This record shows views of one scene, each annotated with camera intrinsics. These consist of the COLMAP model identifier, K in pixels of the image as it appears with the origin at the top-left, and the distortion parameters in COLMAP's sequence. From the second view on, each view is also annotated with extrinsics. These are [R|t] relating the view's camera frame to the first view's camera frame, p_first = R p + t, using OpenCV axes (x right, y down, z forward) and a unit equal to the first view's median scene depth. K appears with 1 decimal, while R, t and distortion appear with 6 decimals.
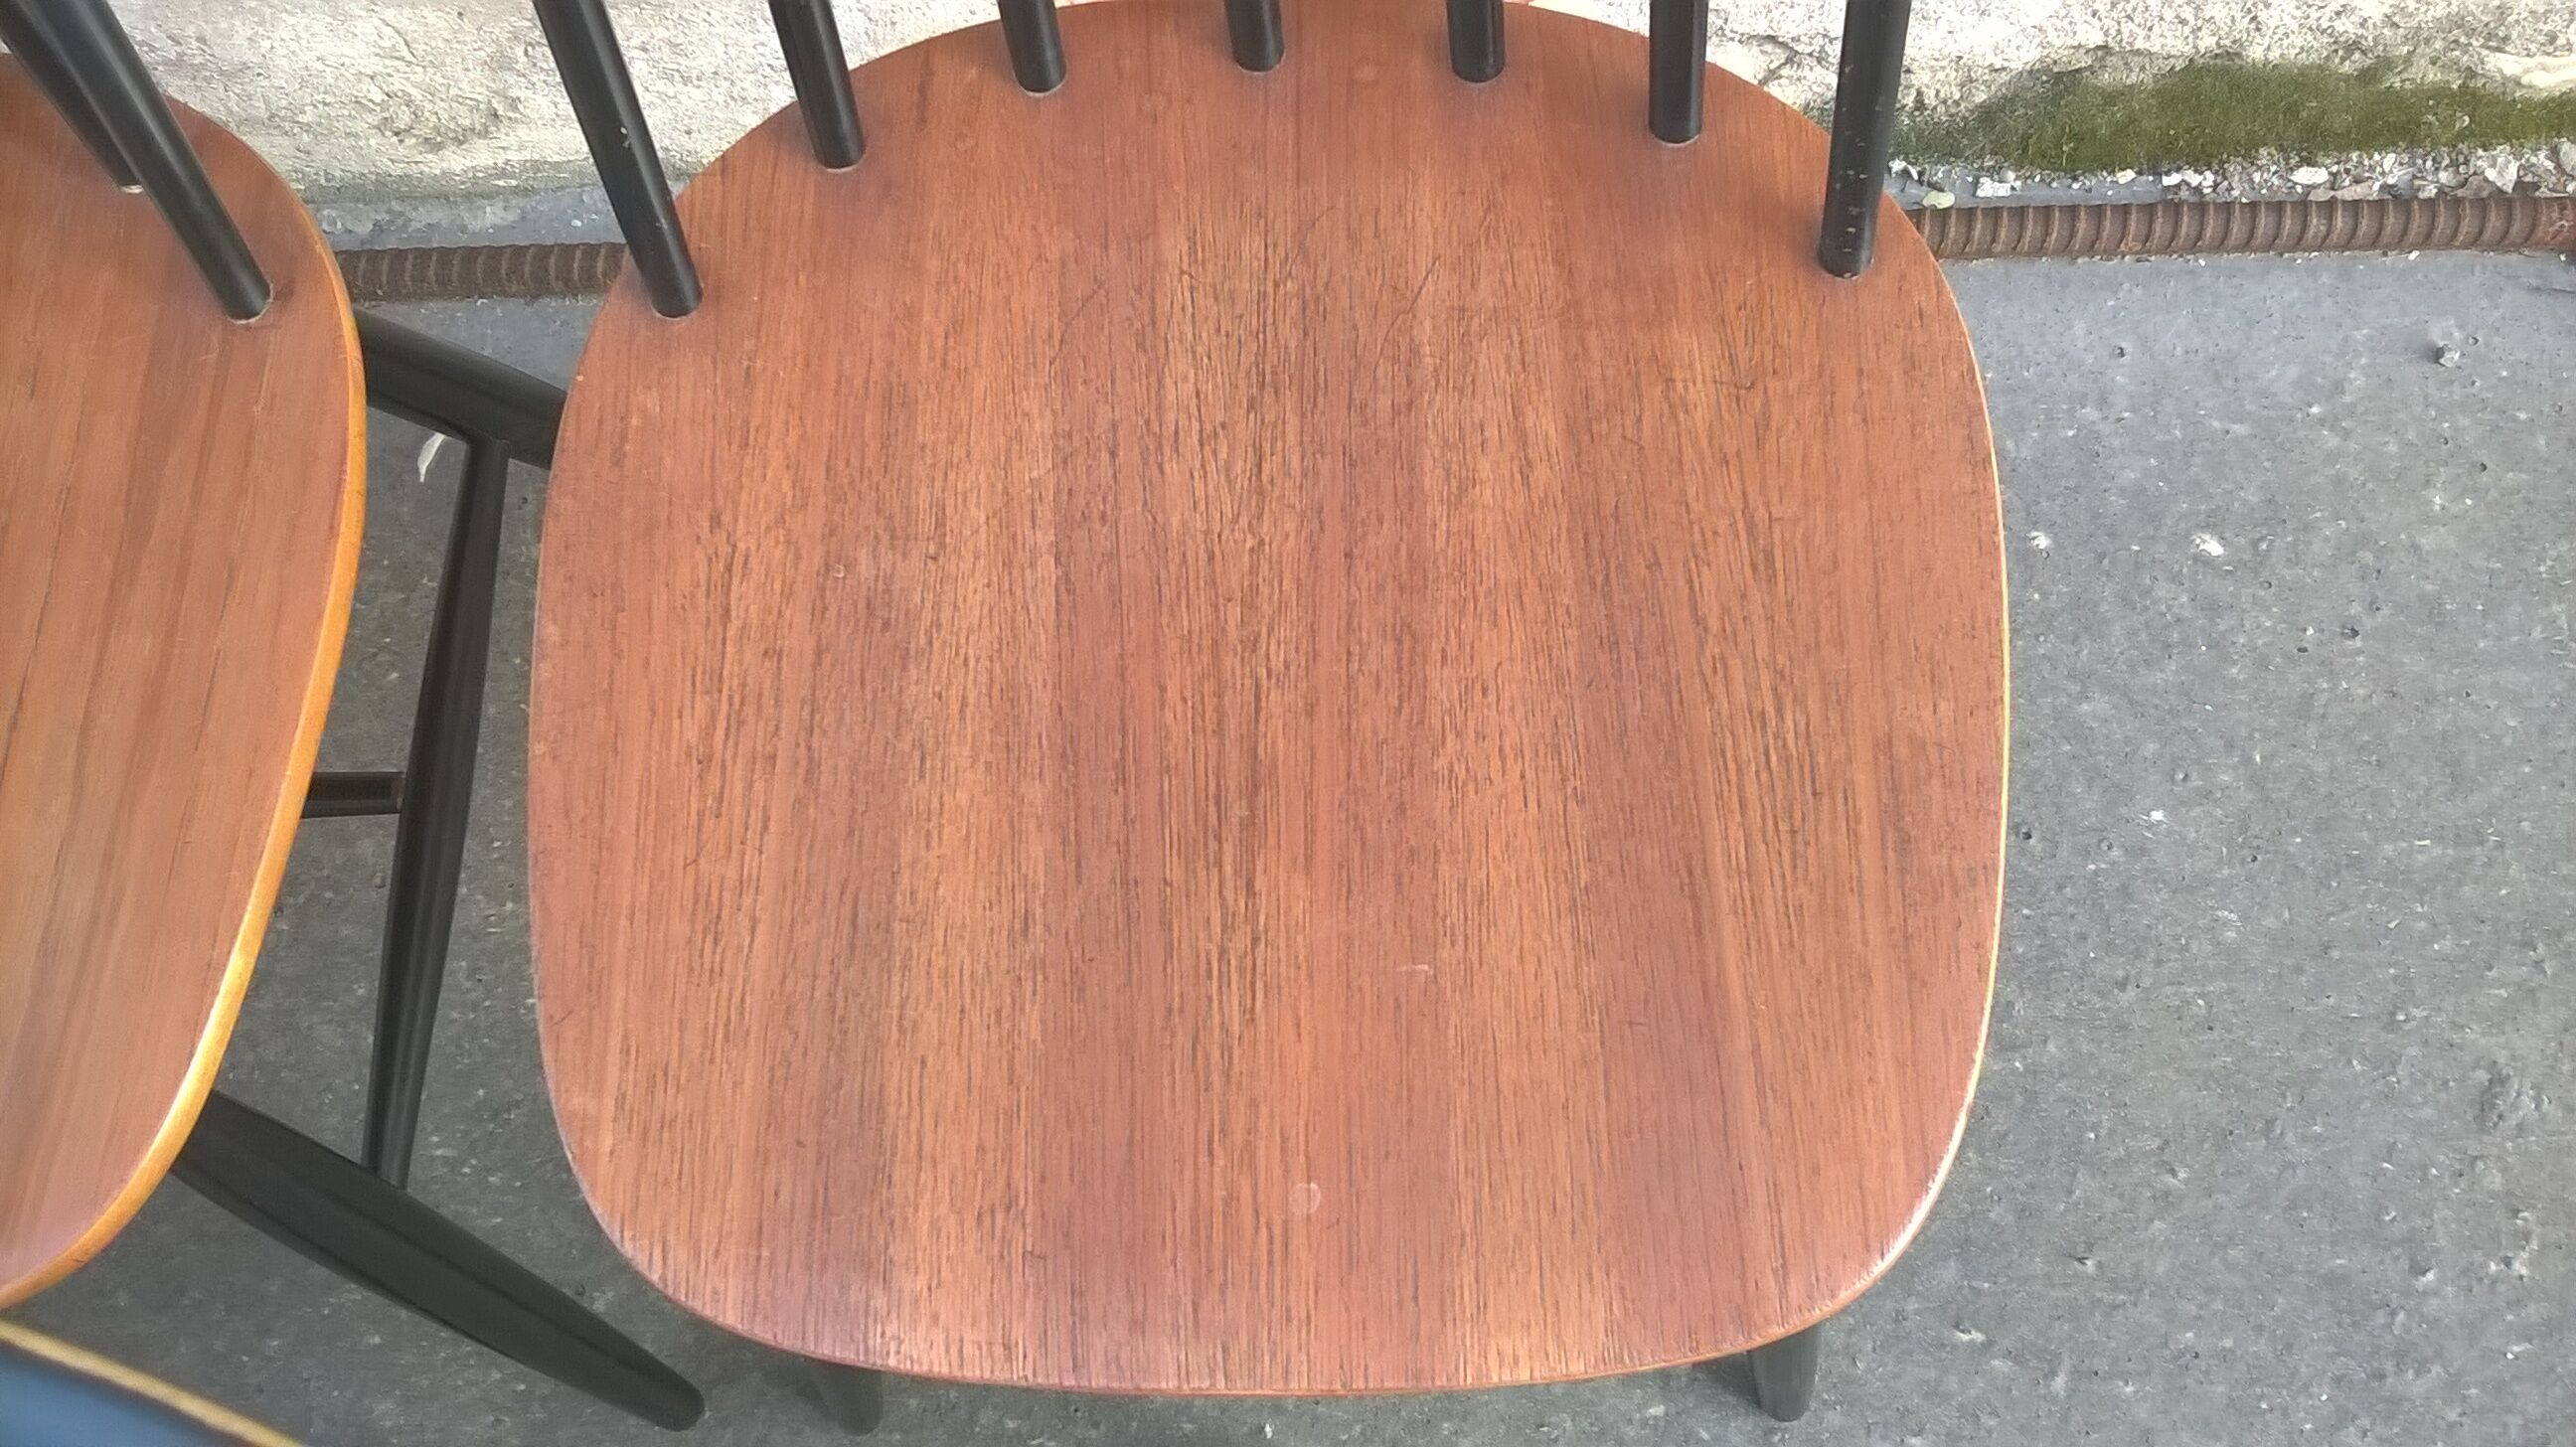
lens RADIAL K [[2282.9, 0, 1311.1], [0, 2282.9, 687.4], [0, 0, 1]] dist [0.041837, -0.177447]
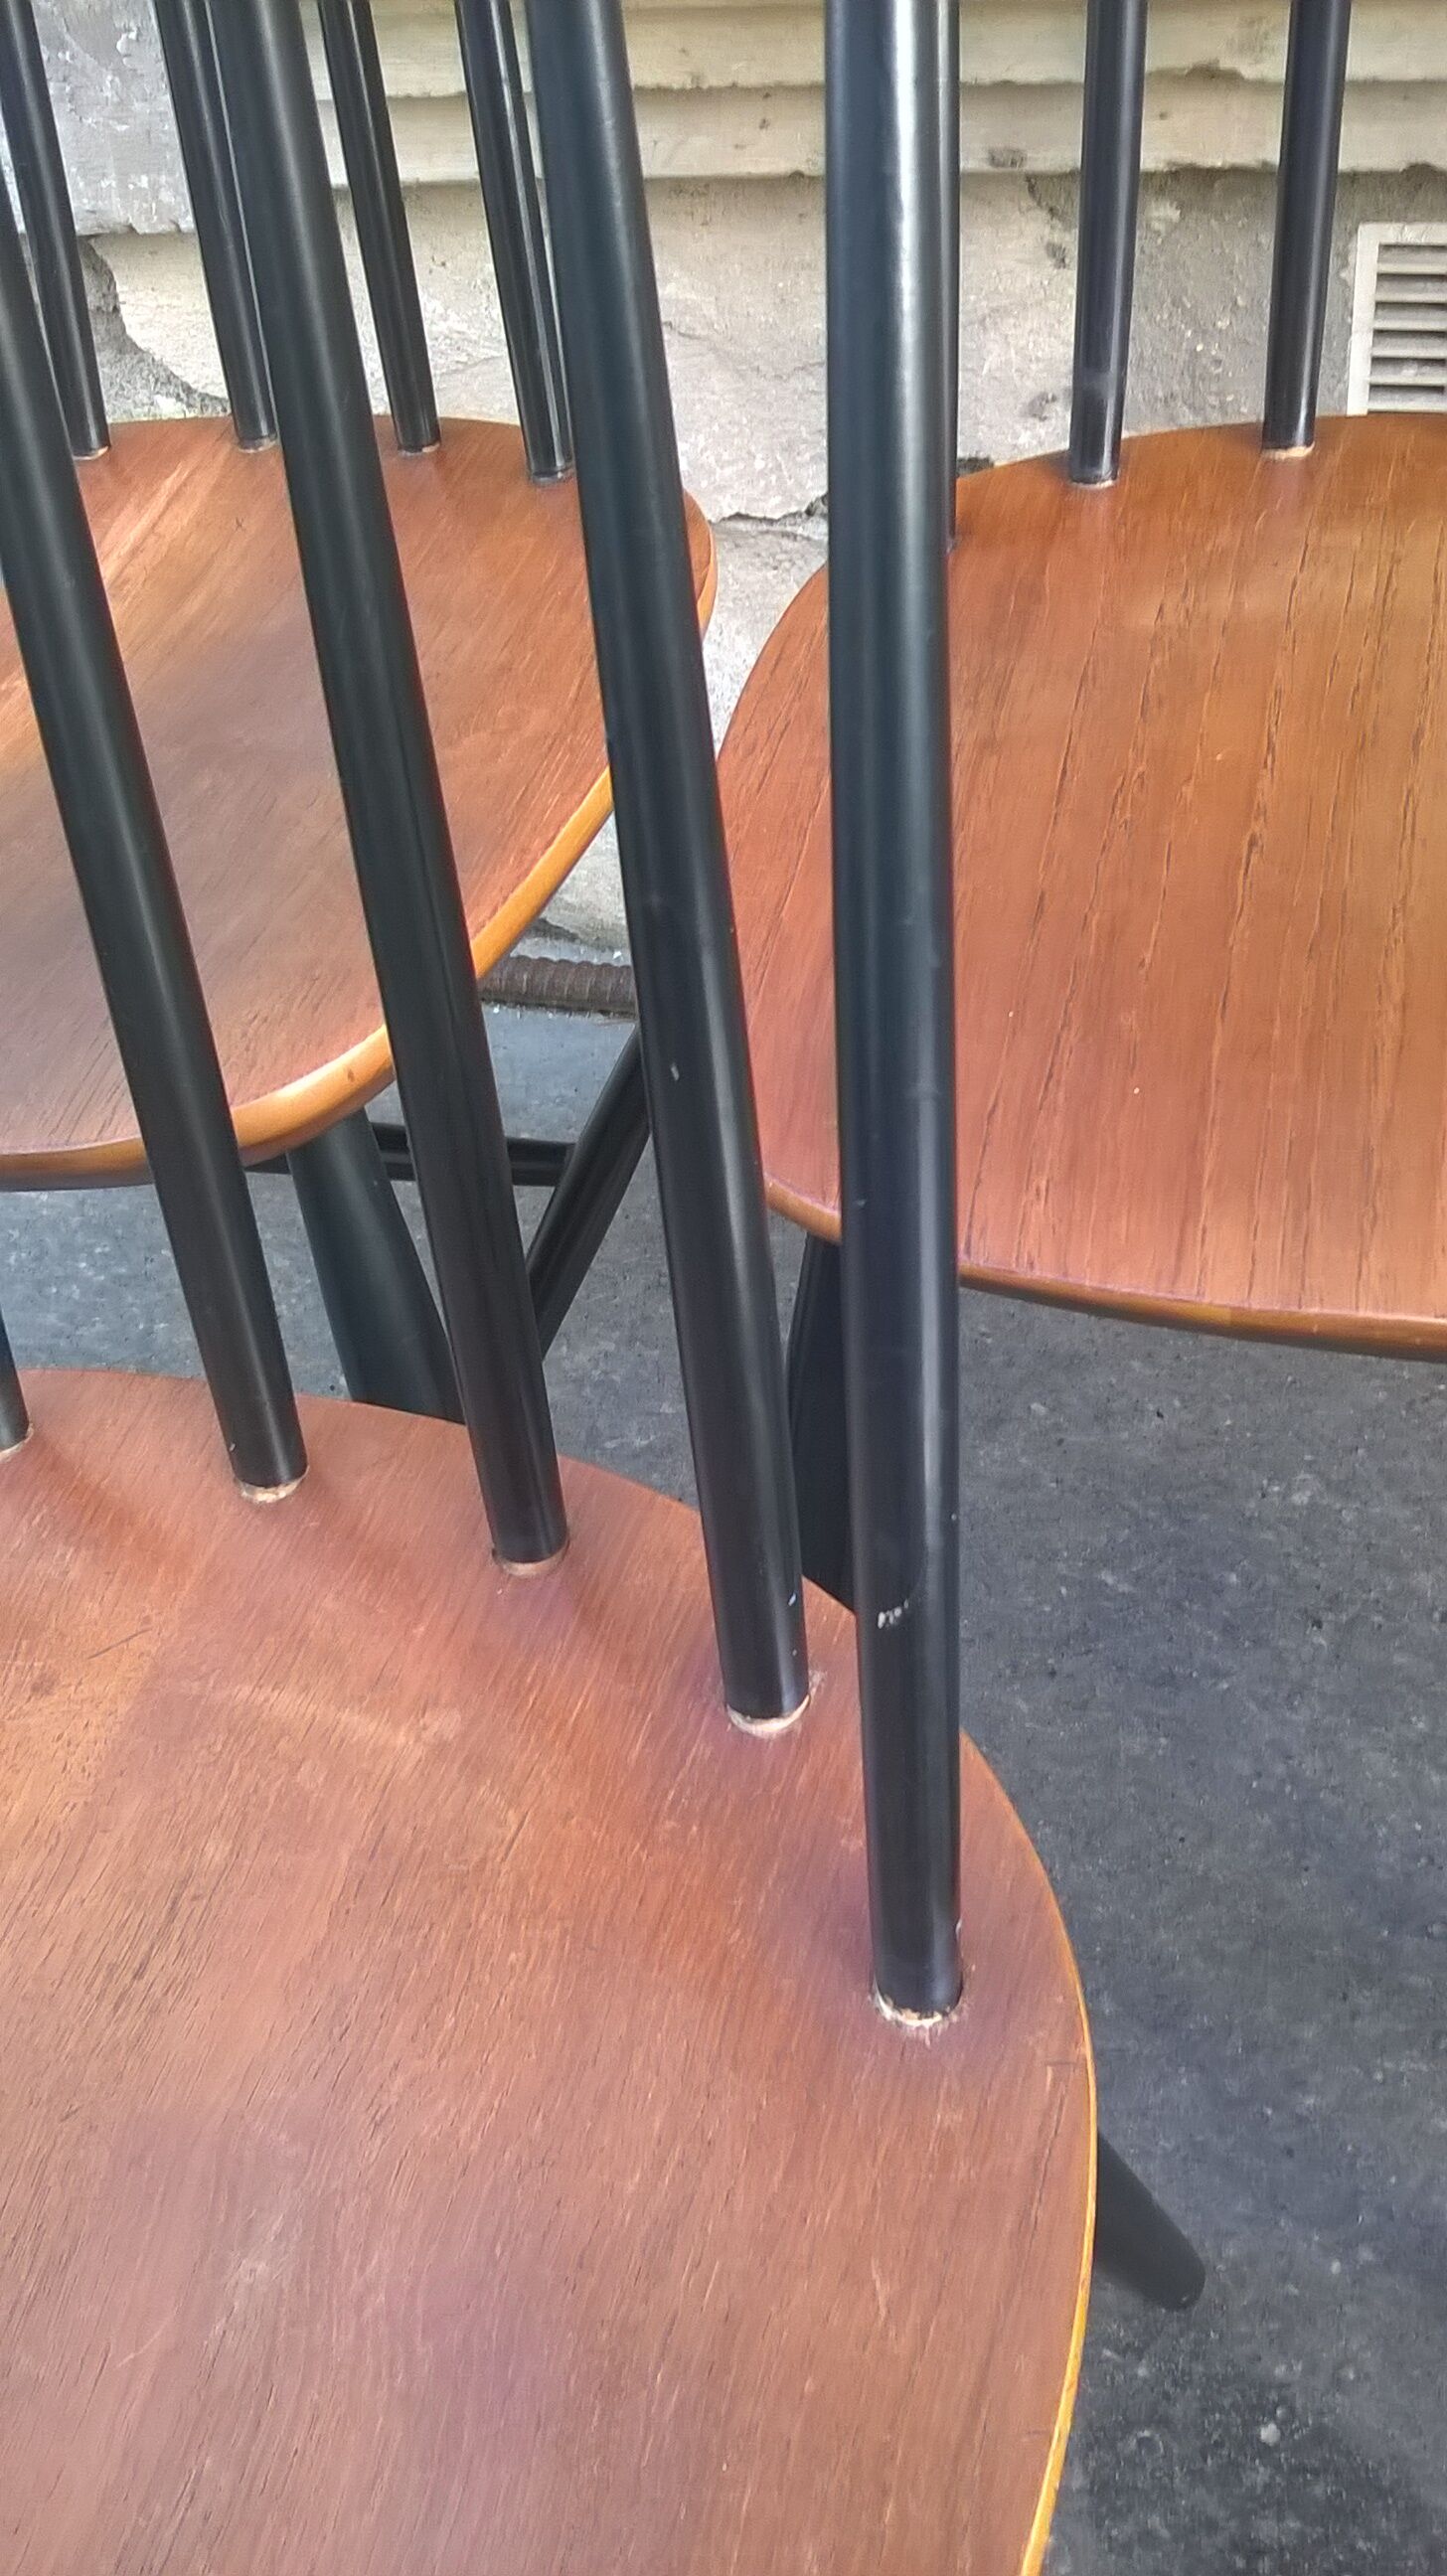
lens RADIAL K [[2282.9, 0, 718.0], [0, 2282.9, 1293.6], [0, 0, 1]] dist [0.041837, -0.177447]
pose [[0.954600, 0.163348, -0.249110, -0.730960], [-0.248855, 0.896938, -0.365478, 0.552973], [0.163736, 0.410878, 0.896867, 0.212066]]
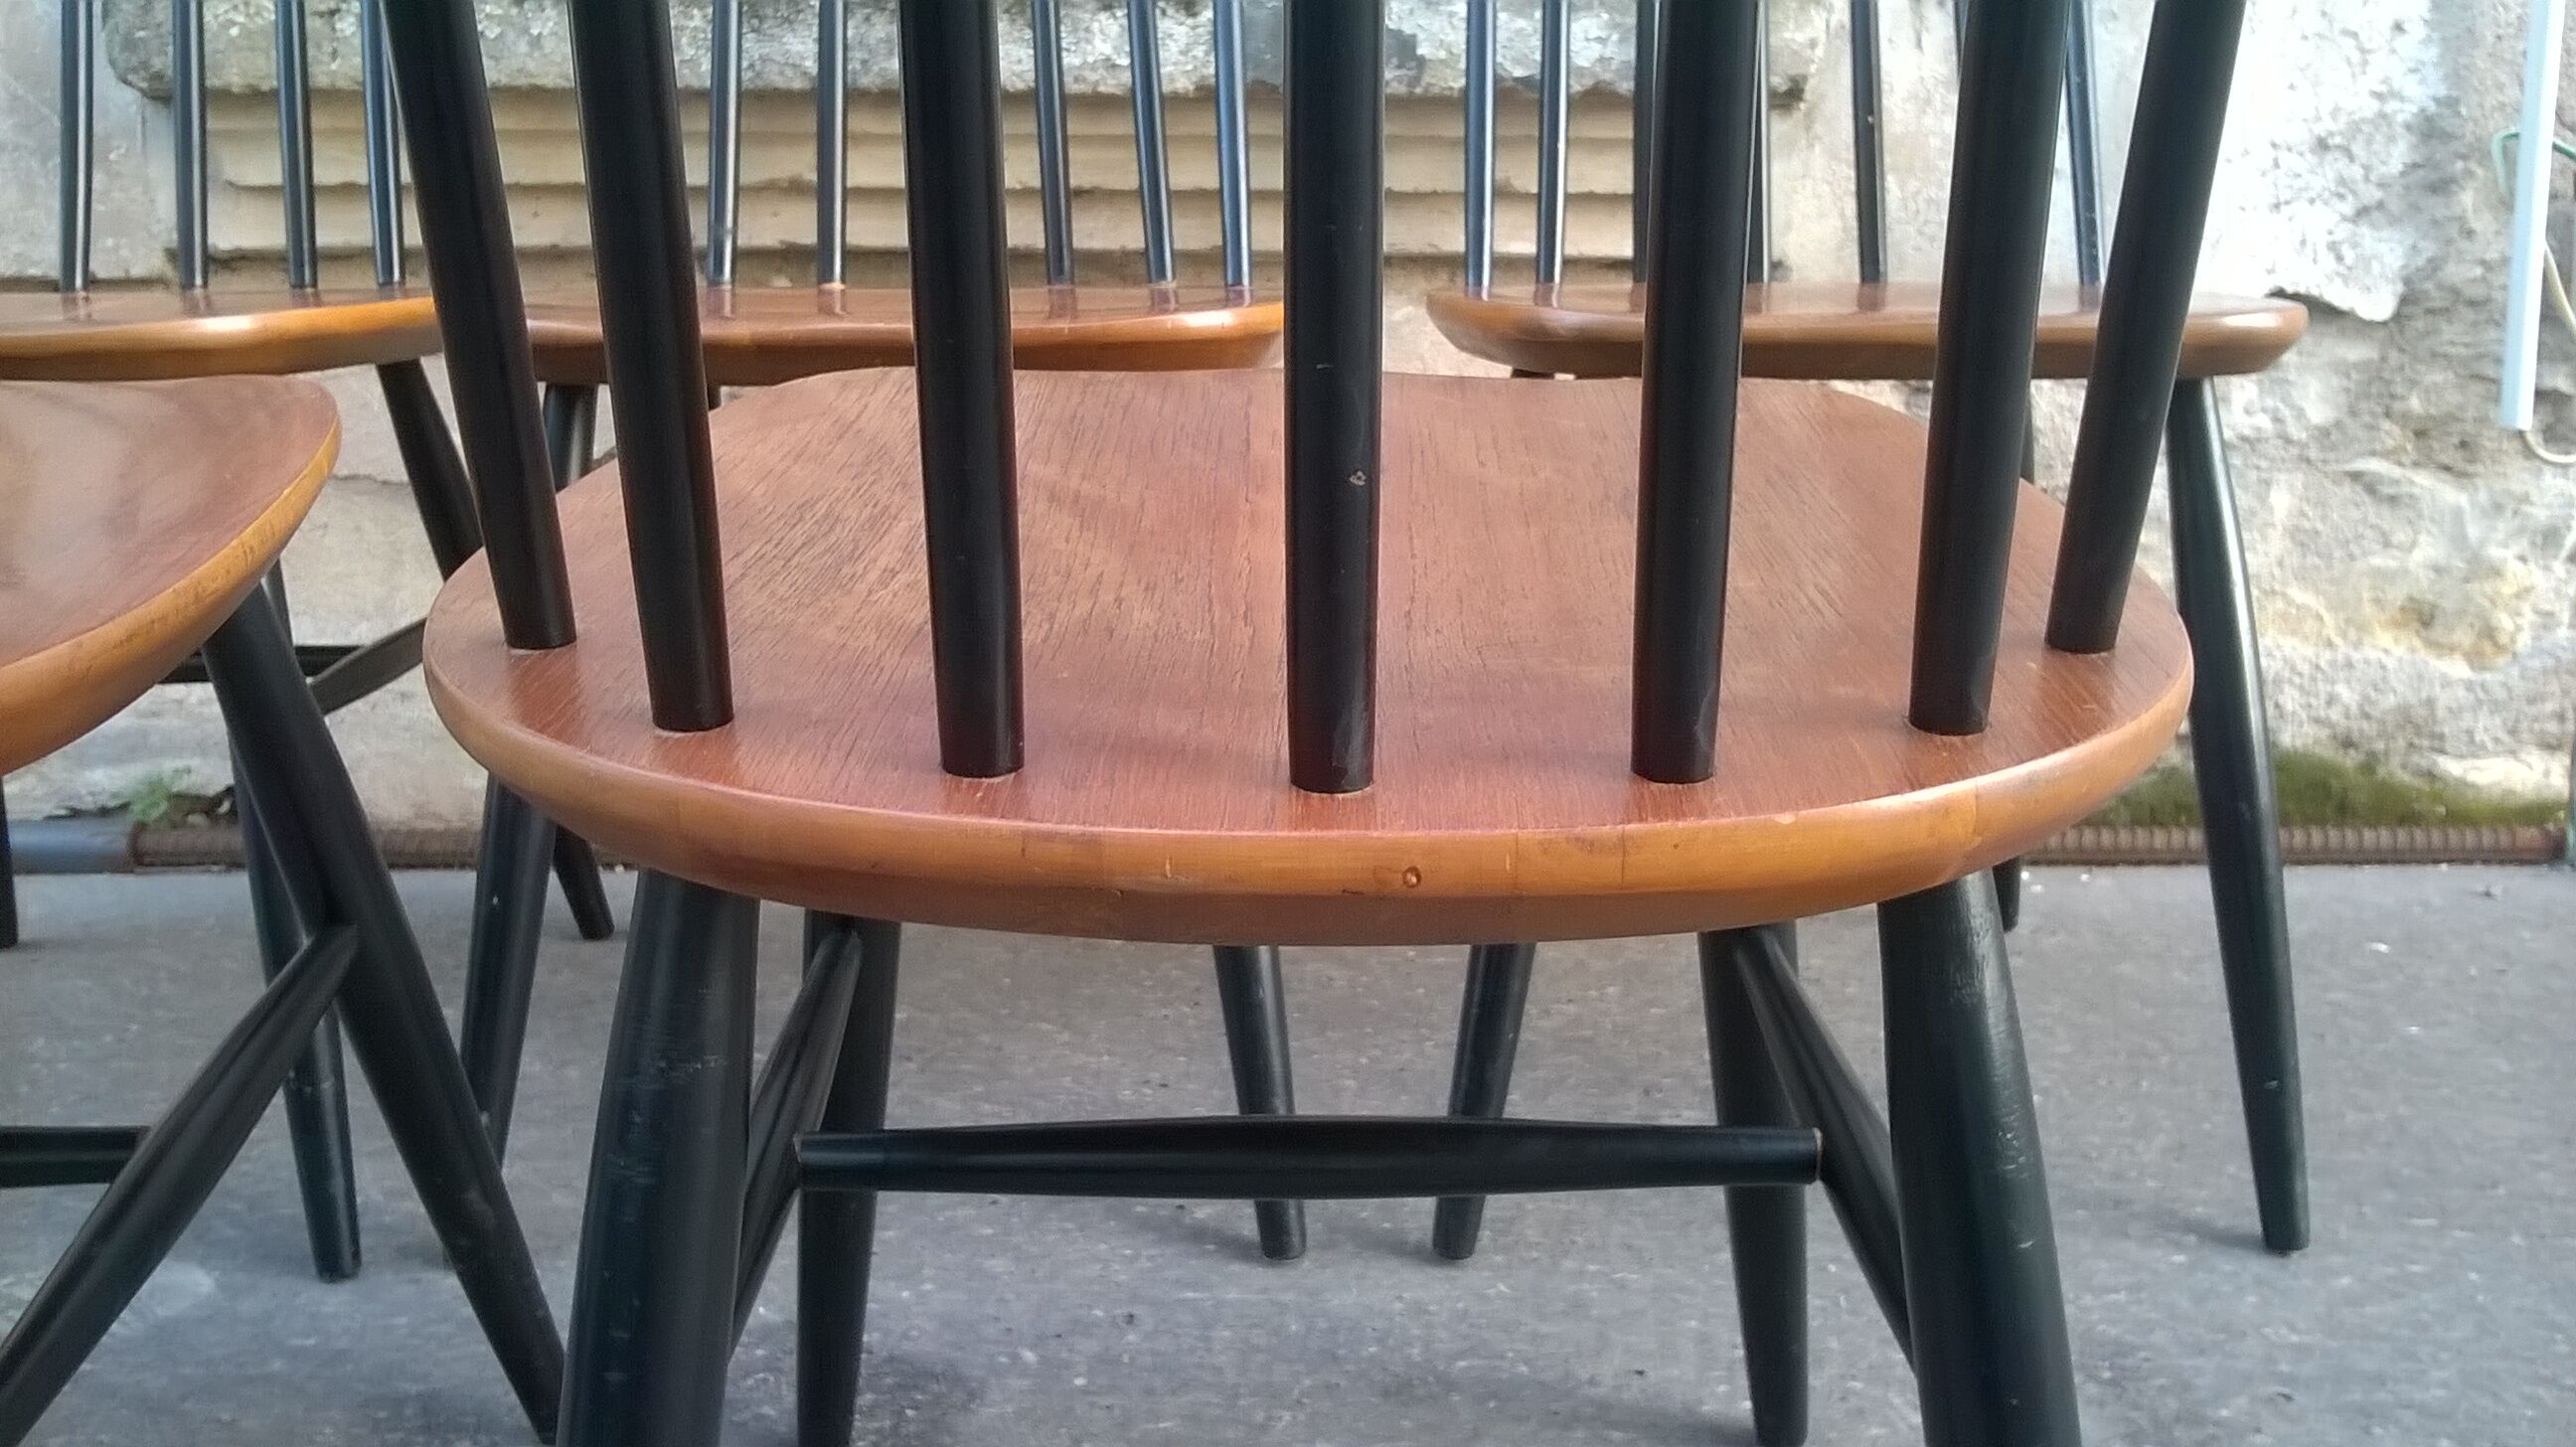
lens RADIAL K [[2282.9, 0, 1302.1], [0, 2282.9, 670.7], [0, 0, 1]] dist [0.041837, -0.177447]
pose [[0.998357, 0.053249, 0.021150, -0.435869], [-0.010474, 0.532536, -0.846342, 1.553692], [-0.056330, 0.844730, 0.532219, 0.272865]]
